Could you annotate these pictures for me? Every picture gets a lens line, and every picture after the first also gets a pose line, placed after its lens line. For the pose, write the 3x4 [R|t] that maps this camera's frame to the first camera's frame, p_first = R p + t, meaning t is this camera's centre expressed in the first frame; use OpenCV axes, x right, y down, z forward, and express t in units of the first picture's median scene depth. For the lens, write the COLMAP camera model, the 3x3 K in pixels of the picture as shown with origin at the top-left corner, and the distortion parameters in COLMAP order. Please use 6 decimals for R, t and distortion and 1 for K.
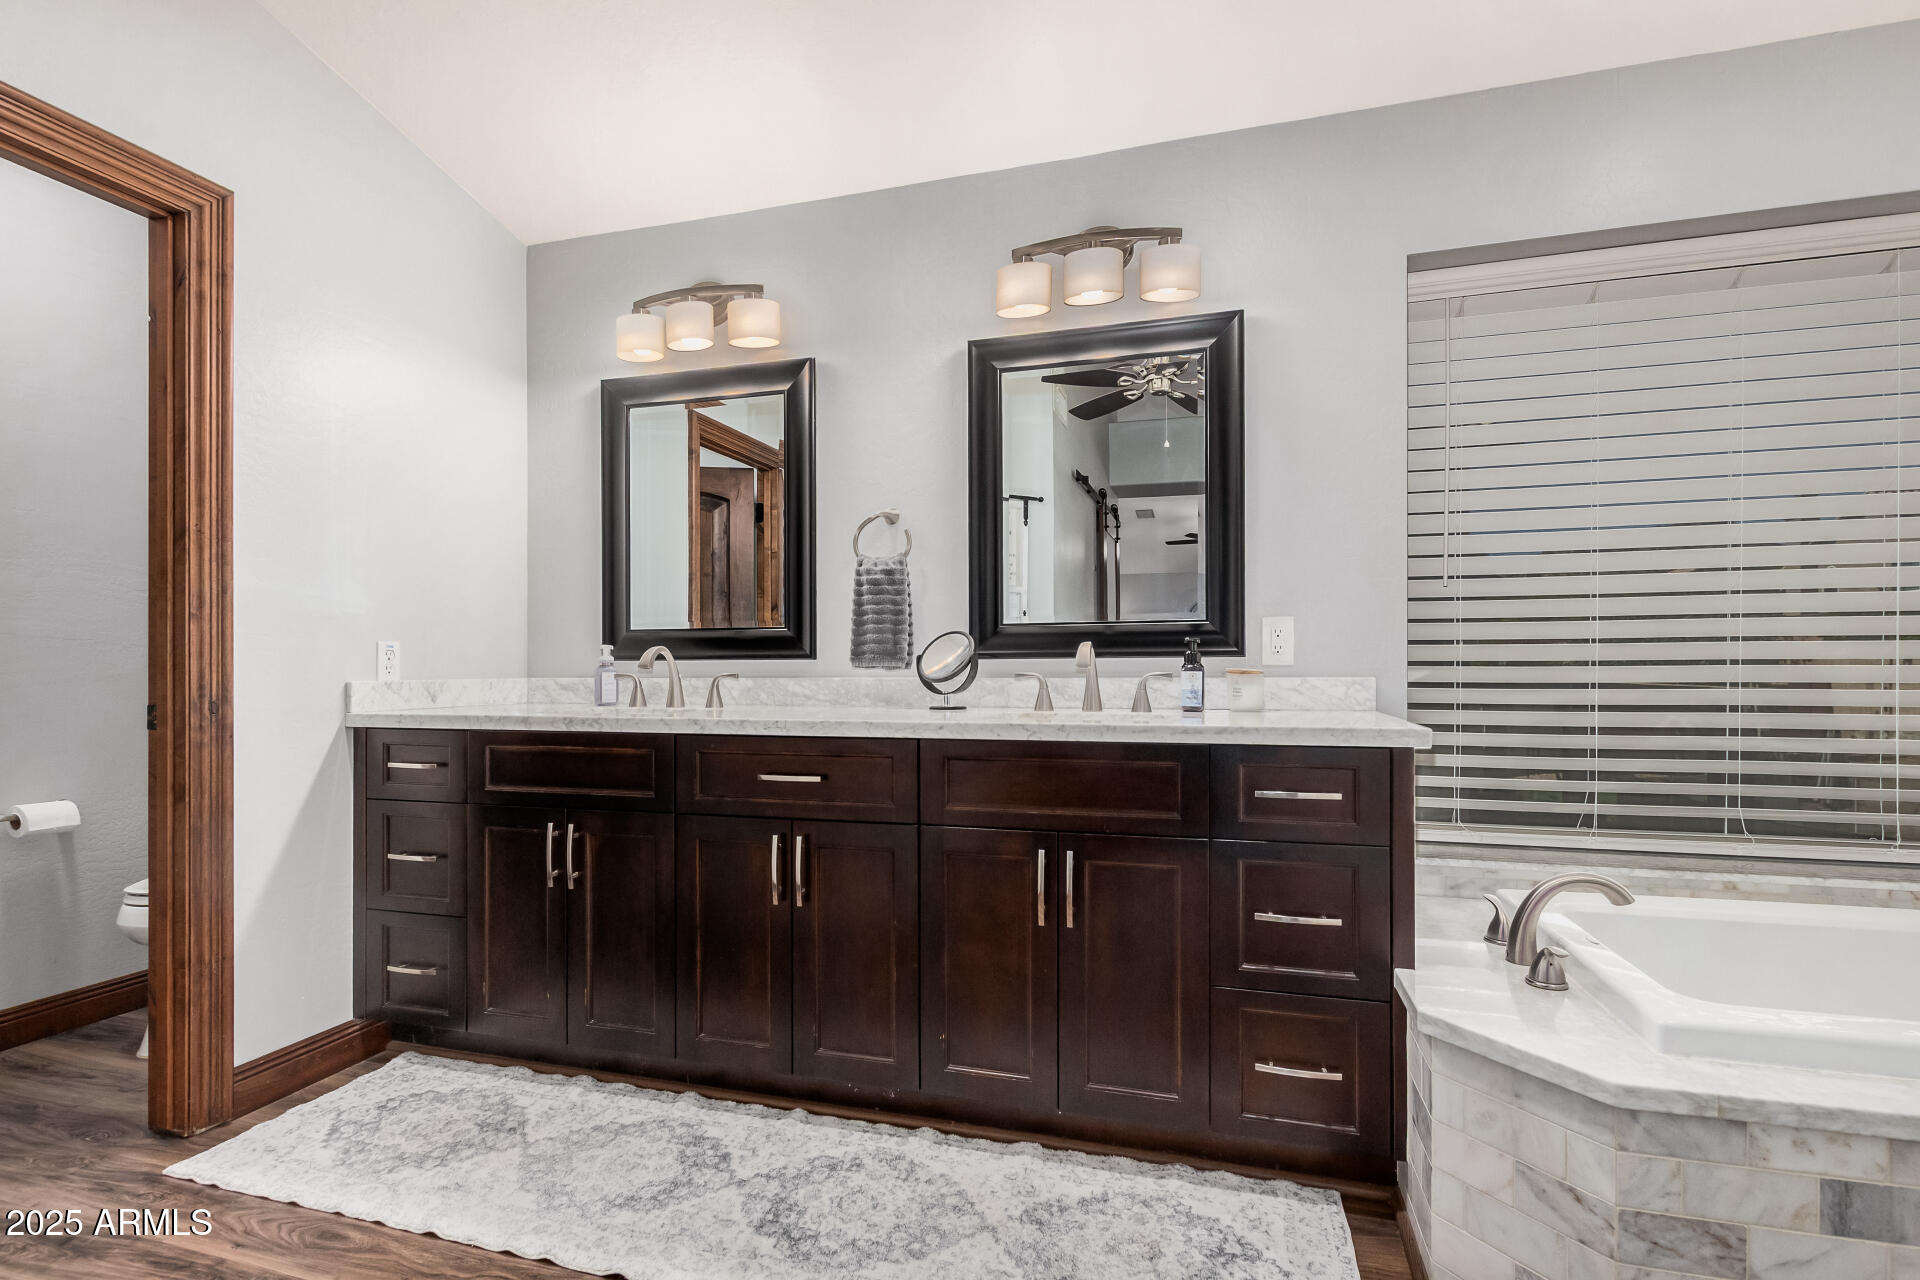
lens RADIAL K [[890.3, 0, 959.1], [0, 890.3, 675.9], [0, 0, 1]] dist [0.001297, -0.001264]
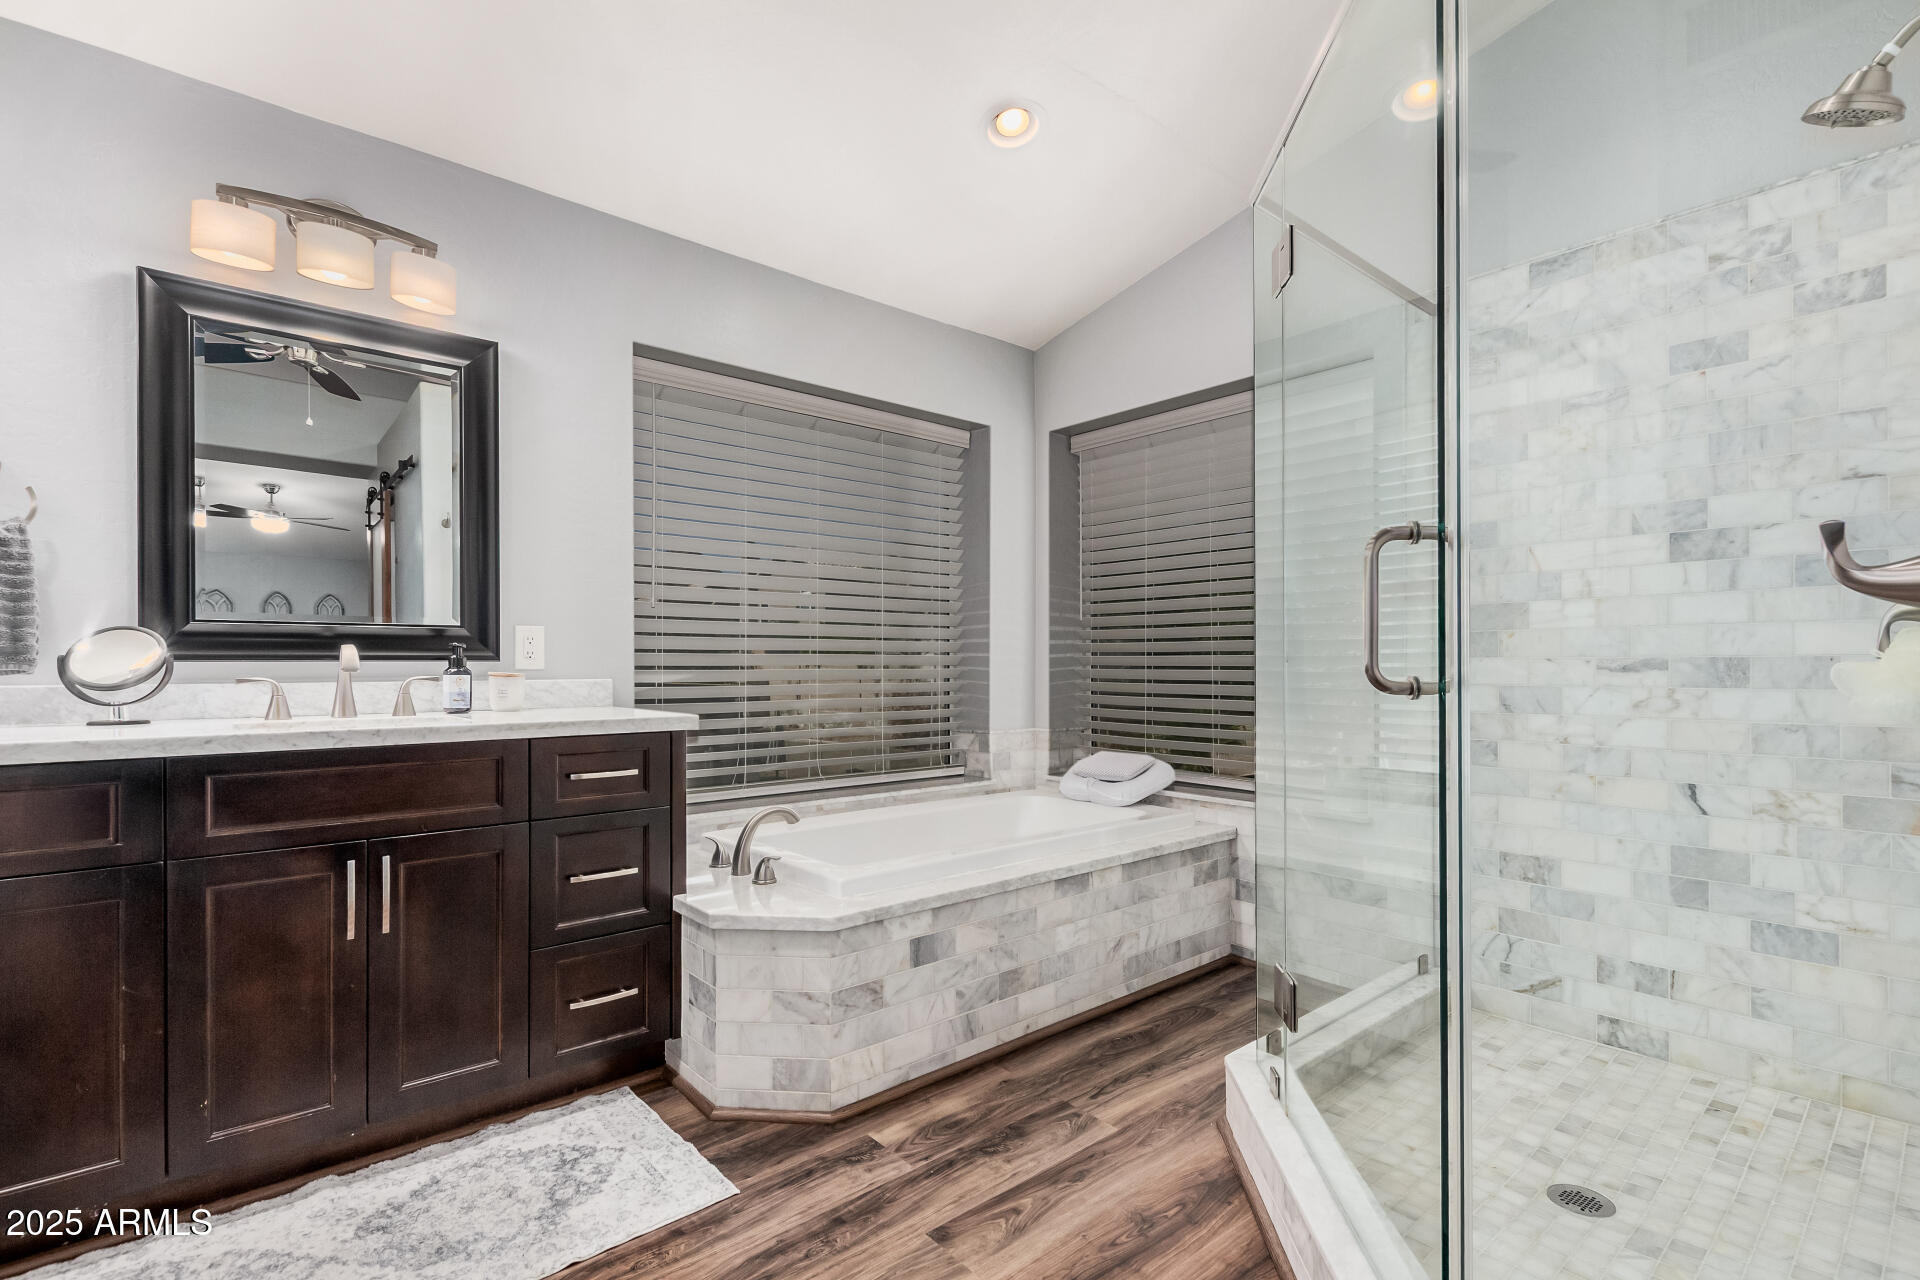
lens RADIAL K [[890.6, 0, 962.5], [0, 890.6, 684.9], [0, 0, 1]] dist [-0.003400, -0.001306]
pose [[0.541610, -0.015418, 0.840489, -0.359595], [0.008958, 0.999881, 0.012569, -0.001232], [-0.840582, 0.000722, 0.541683, -0.080629]]
